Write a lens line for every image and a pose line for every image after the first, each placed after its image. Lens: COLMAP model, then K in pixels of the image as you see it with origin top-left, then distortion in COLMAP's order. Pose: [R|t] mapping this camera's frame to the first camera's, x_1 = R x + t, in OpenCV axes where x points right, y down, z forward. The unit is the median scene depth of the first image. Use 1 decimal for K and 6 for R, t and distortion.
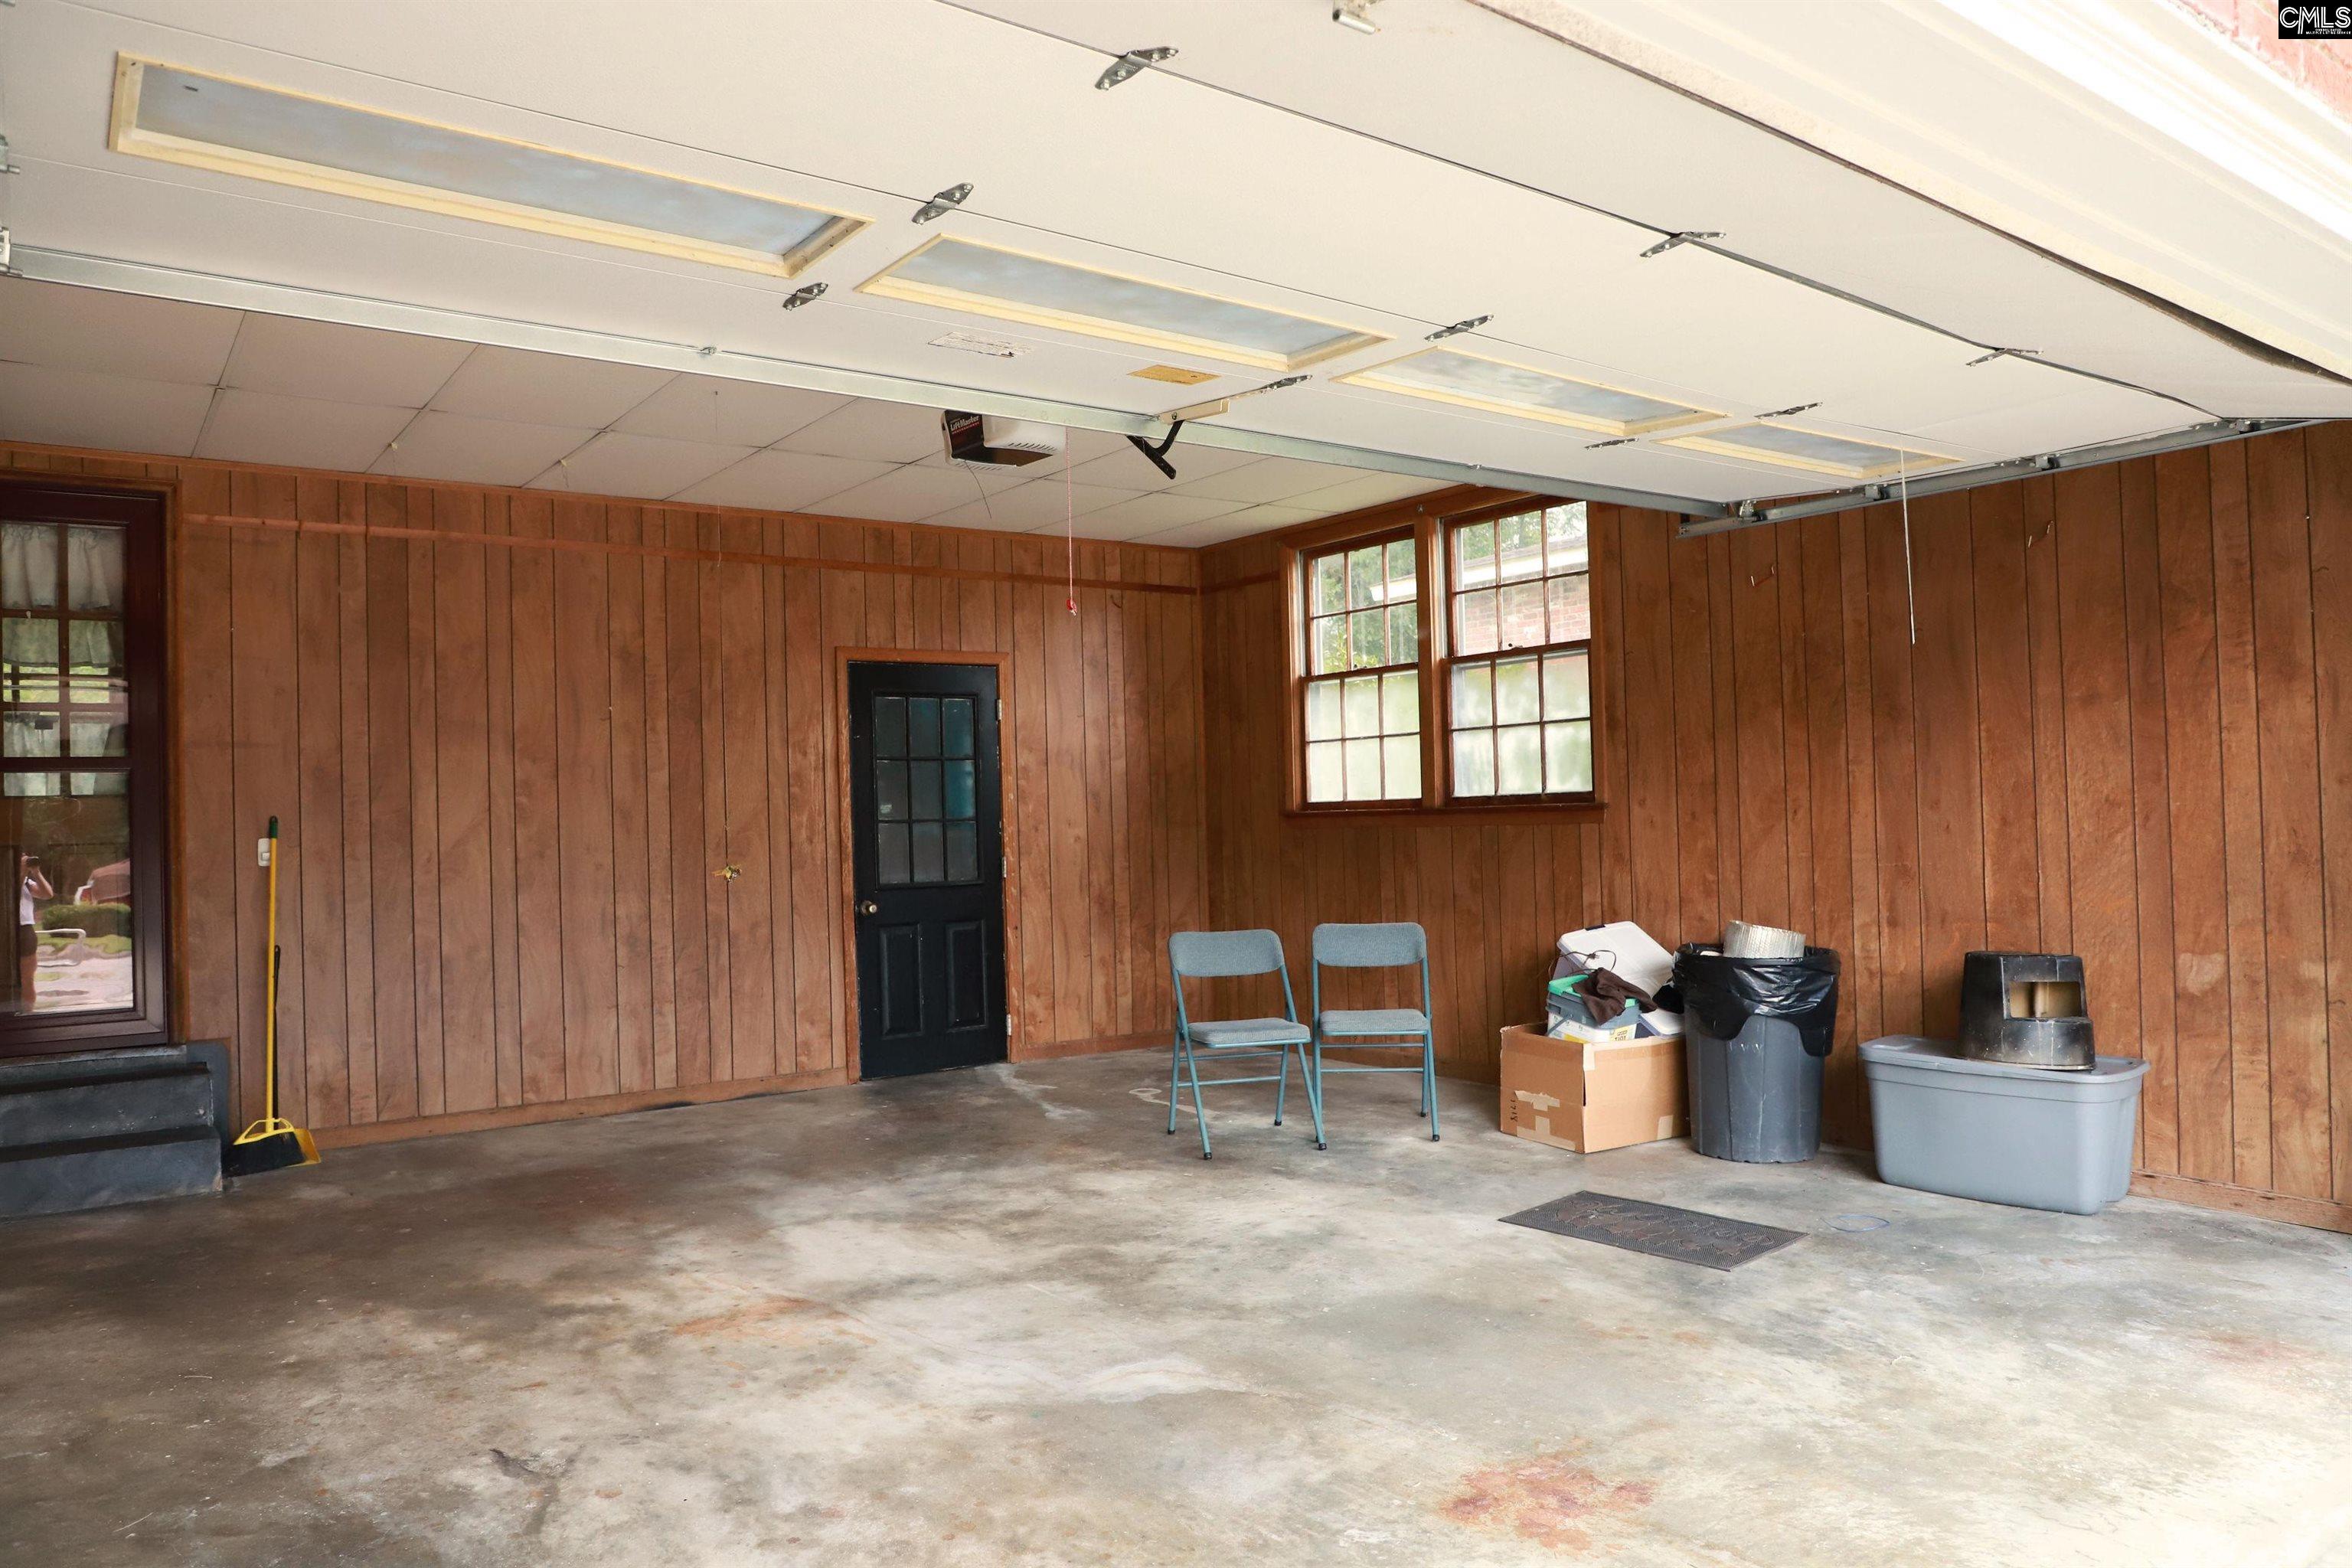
lens RADIAL K [[1598.9, 0, 1176.0], [0, 1598.9, 784.0], [0, 0, 1]] dist [-0.076534, 0.044249]
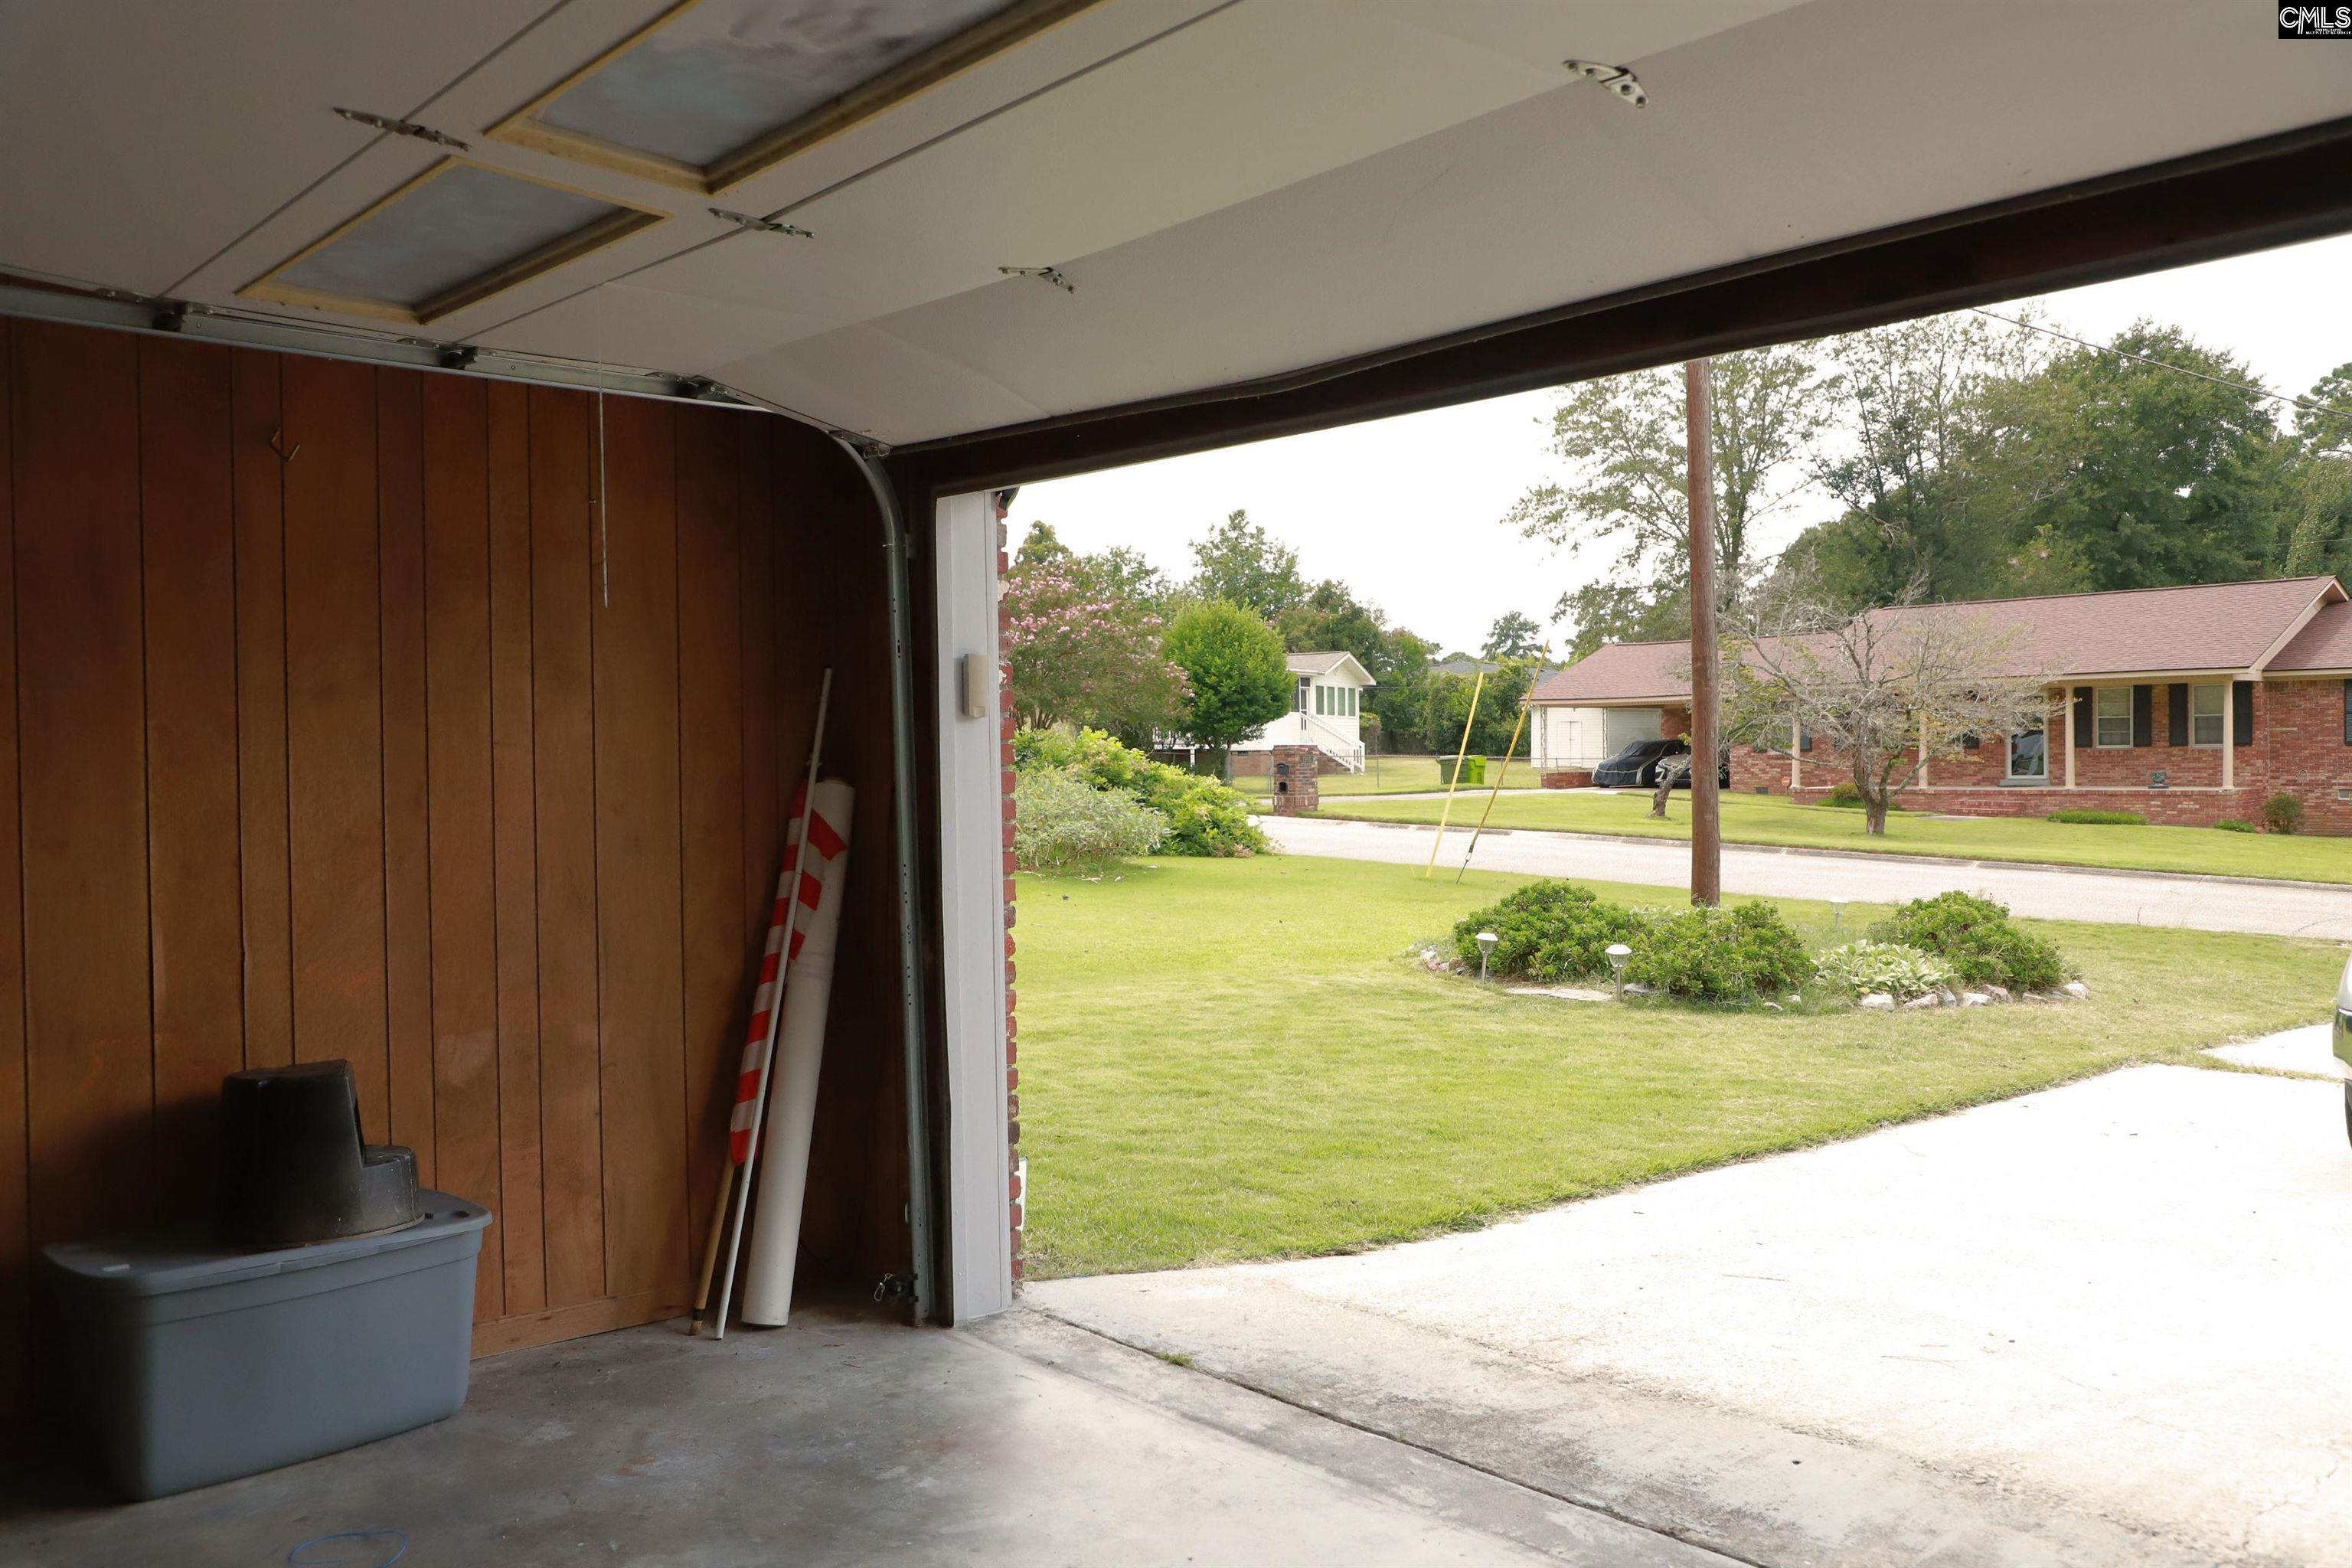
lens RADIAL K [[1839.1, 0, 1176.0], [0, 1839.1, 784.0], [0, 0, 1]] dist [-0.000539, 0.000424]
pose [[-0.101374, 0.011473, 0.994782, -0.298461], [-0.003545, 0.999923, -0.011894, -0.005348], [-0.994842, -0.004733, -0.101325, 0.767329]]
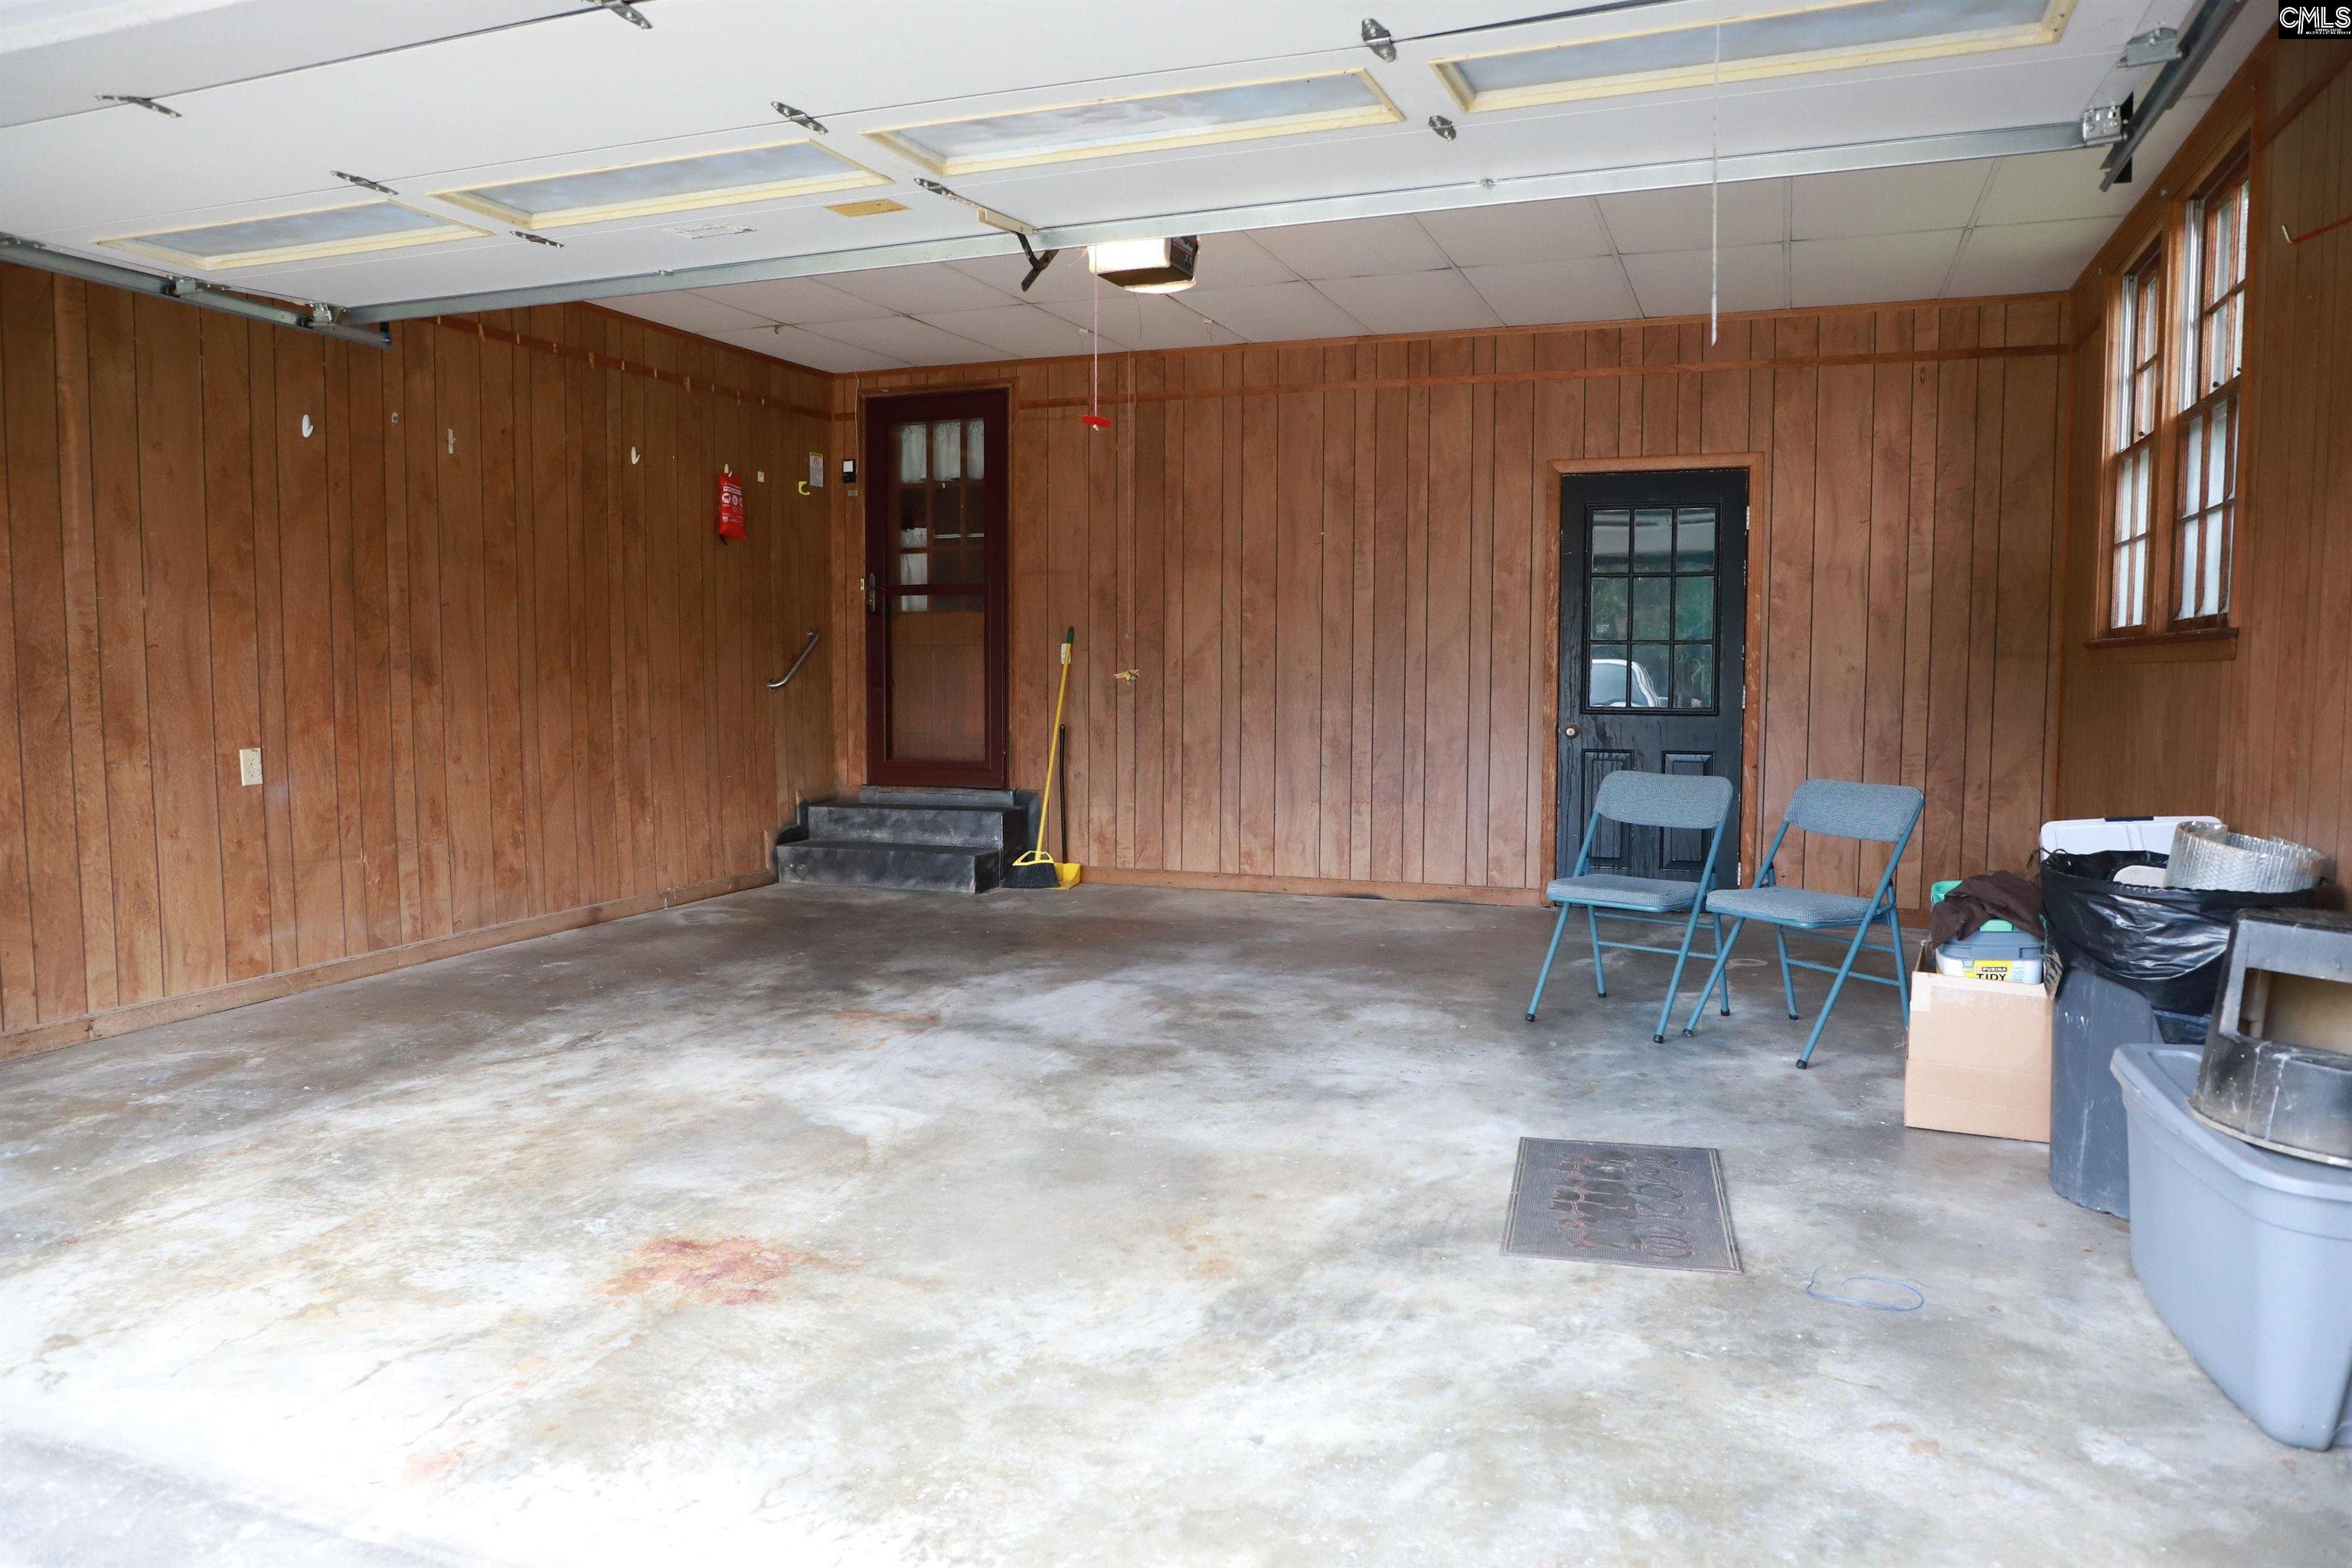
lens RADIAL K [[1598.9, 0, 1176.0], [0, 1598.9, 784.0], [0, 0, 1]] dist [-0.076534, 0.044249]
pose [[0.545348, 0.090007, -0.833363, 0.798637], [-0.000855, 0.994277, 0.106827, 0.011101], [0.838210, -0.057545, 0.542304, 0.447085]]
